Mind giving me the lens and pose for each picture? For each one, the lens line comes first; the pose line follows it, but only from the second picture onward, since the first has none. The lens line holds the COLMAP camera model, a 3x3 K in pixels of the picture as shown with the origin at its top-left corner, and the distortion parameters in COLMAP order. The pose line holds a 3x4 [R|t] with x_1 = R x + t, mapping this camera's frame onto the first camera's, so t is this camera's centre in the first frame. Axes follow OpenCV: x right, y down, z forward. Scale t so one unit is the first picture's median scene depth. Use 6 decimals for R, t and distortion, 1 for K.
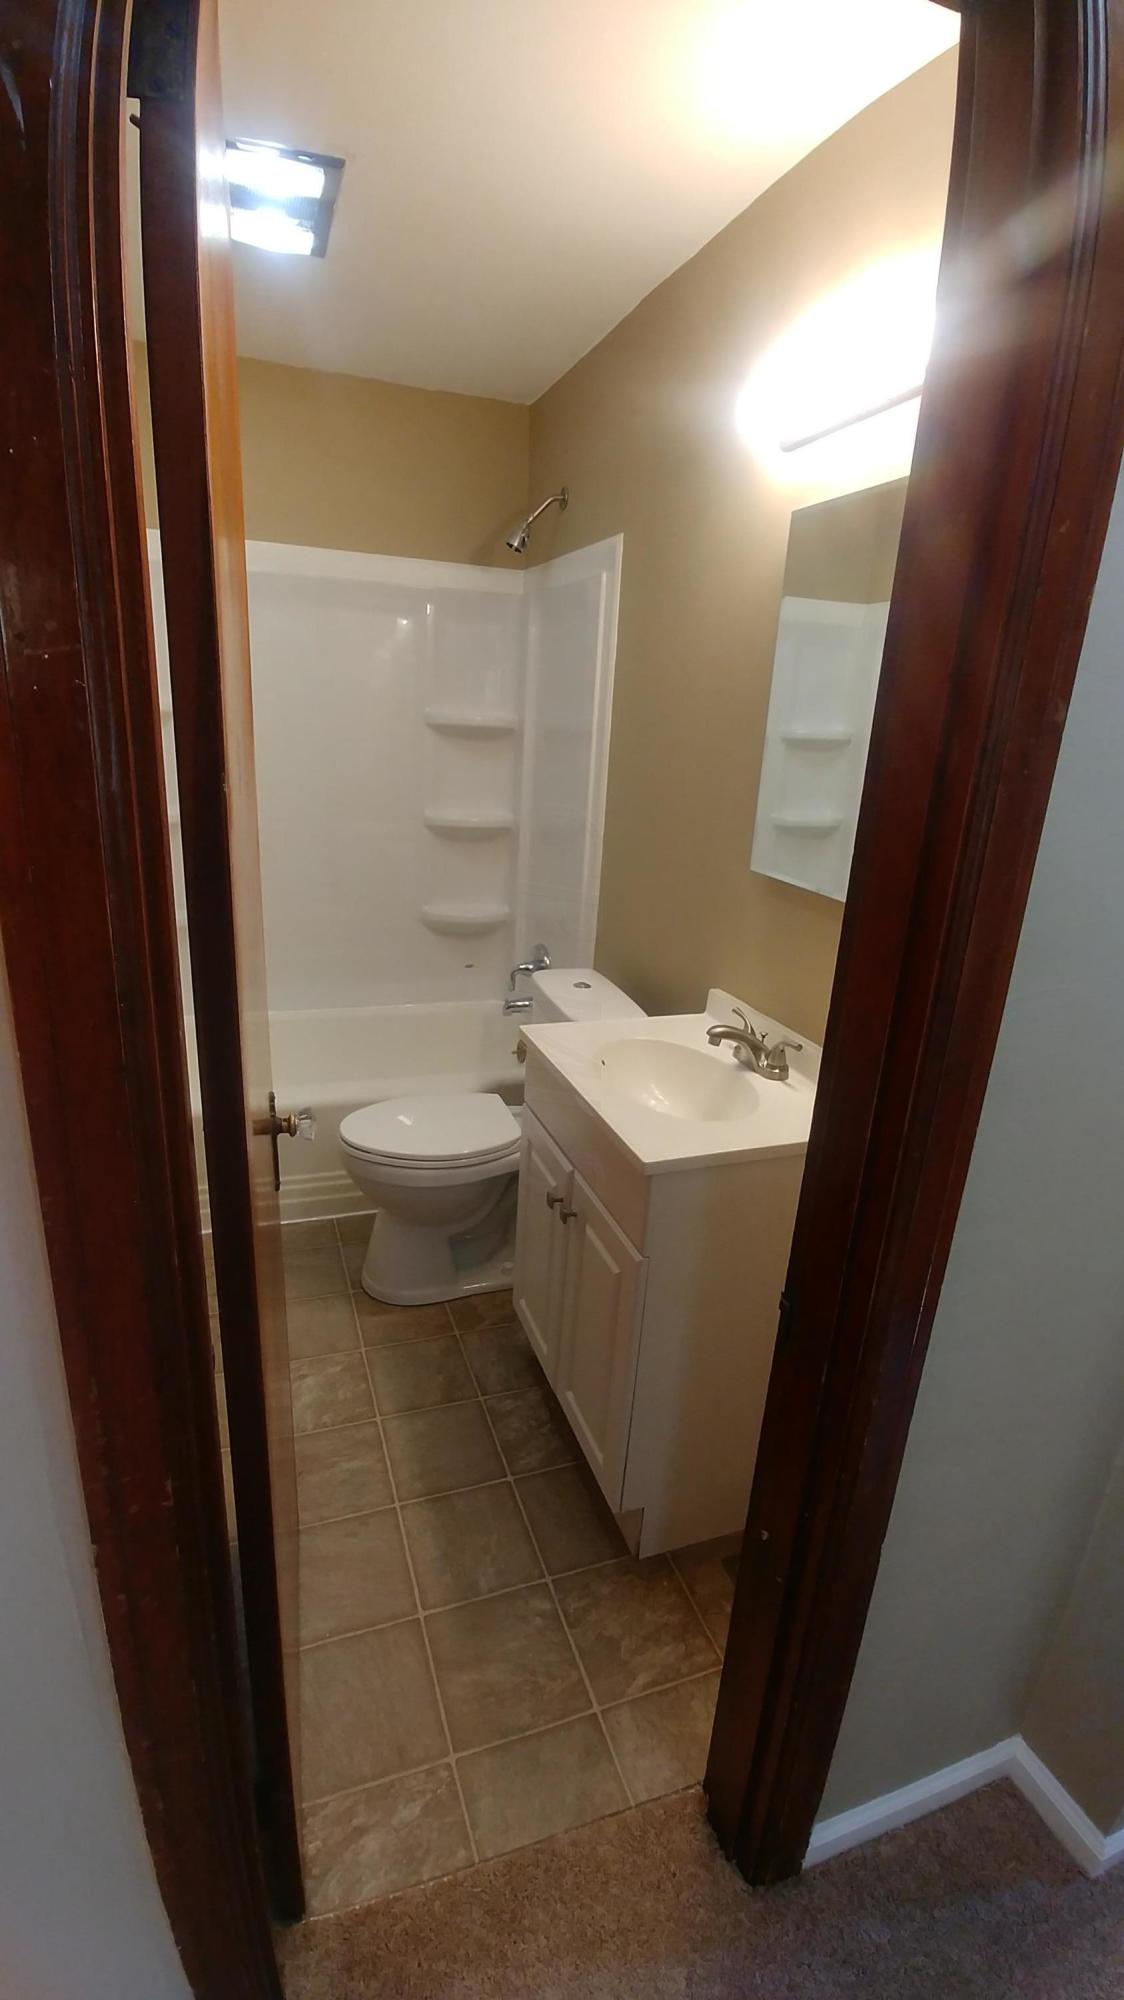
lens RADIAL K [[888.0, 0, 562.0], [0, 888.0, 1000.0], [0, 0, 1]] dist [0.000408, 0.000002]
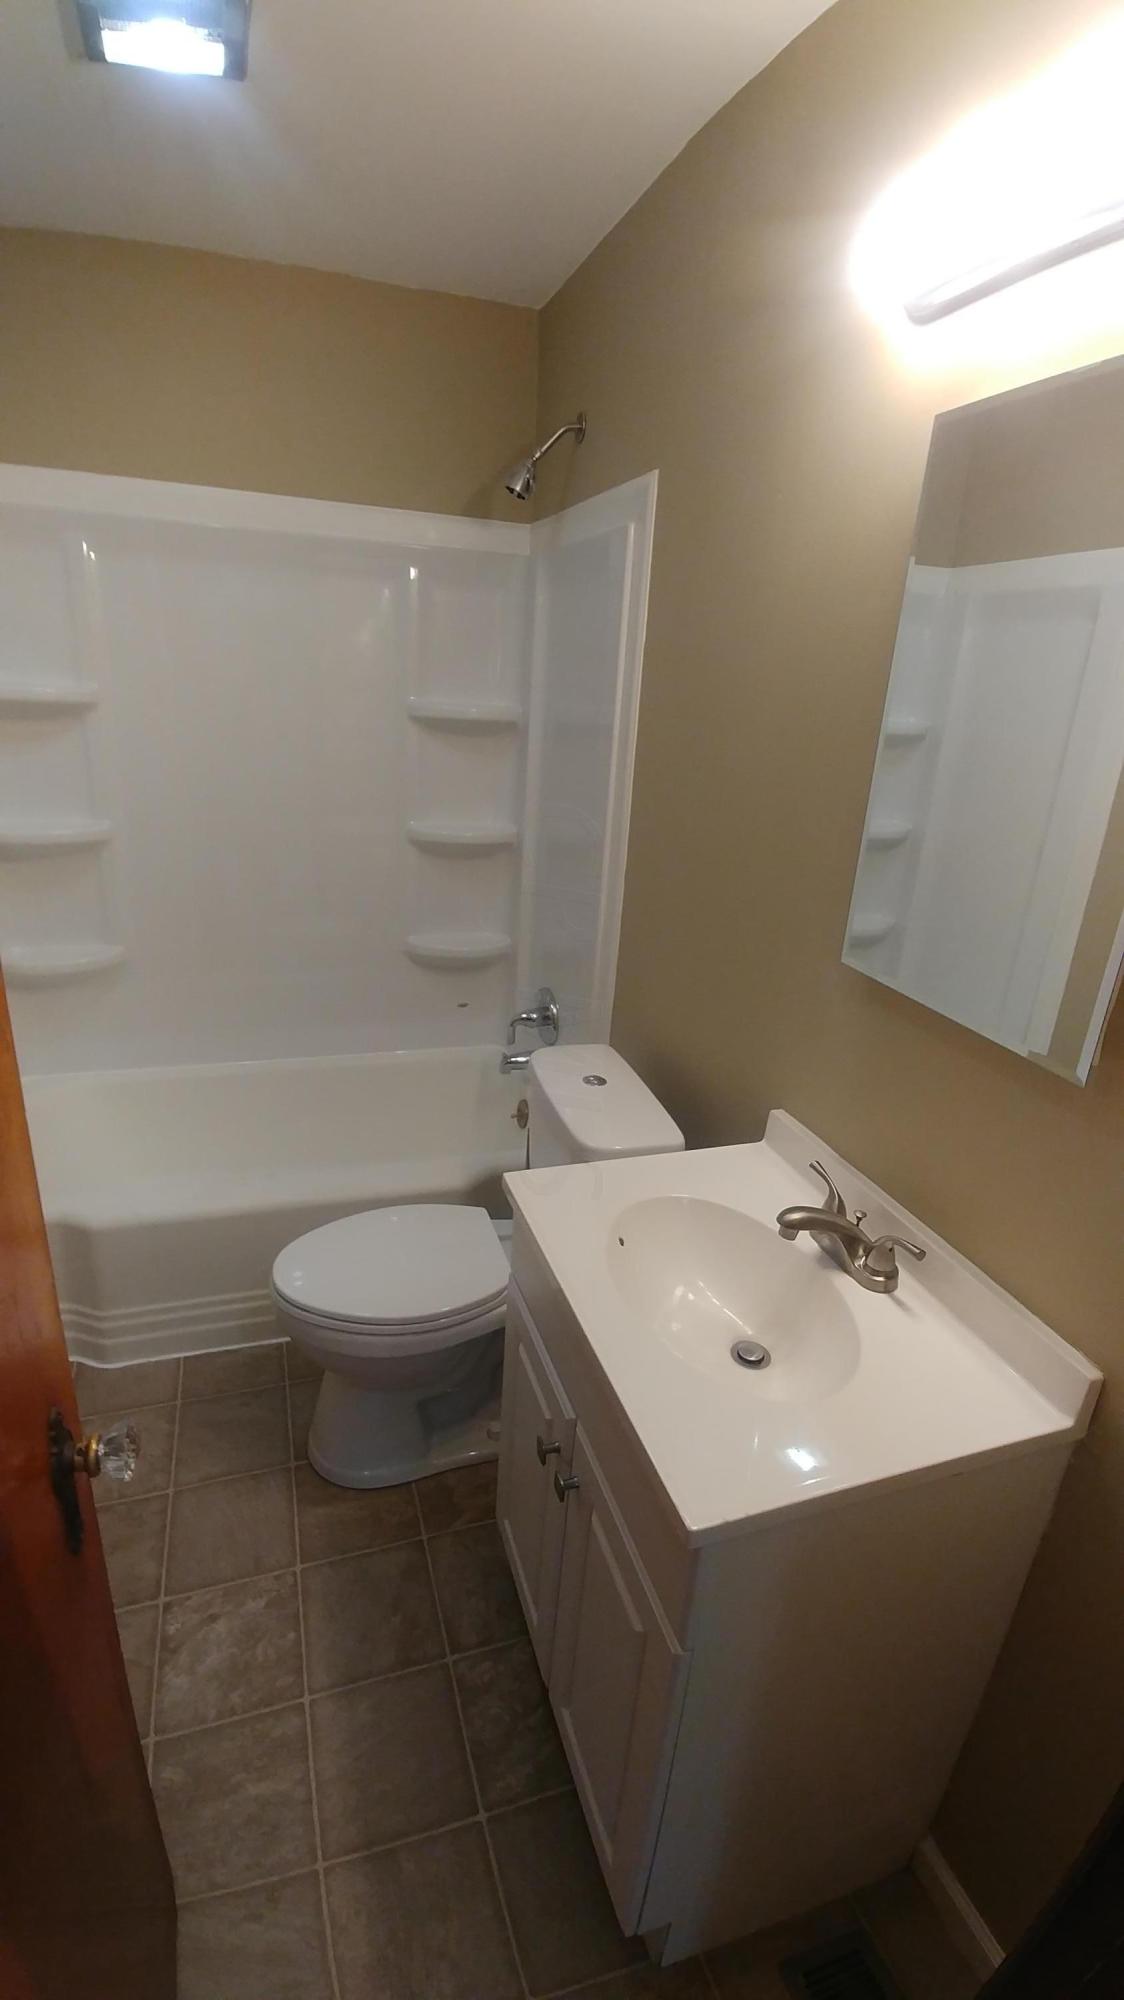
lens RADIAL K [[899.9, 0, 569.9], [0, 899.9, 1024.2], [0, 0, 1]] dist [-0.001880, -0.000456]
pose [[0.999881, 0.013201, -0.007977, 0.008136], [-0.012814, 0.998822, 0.046798, -0.113643], [0.008586, -0.046690, 0.998873, 0.266958]]
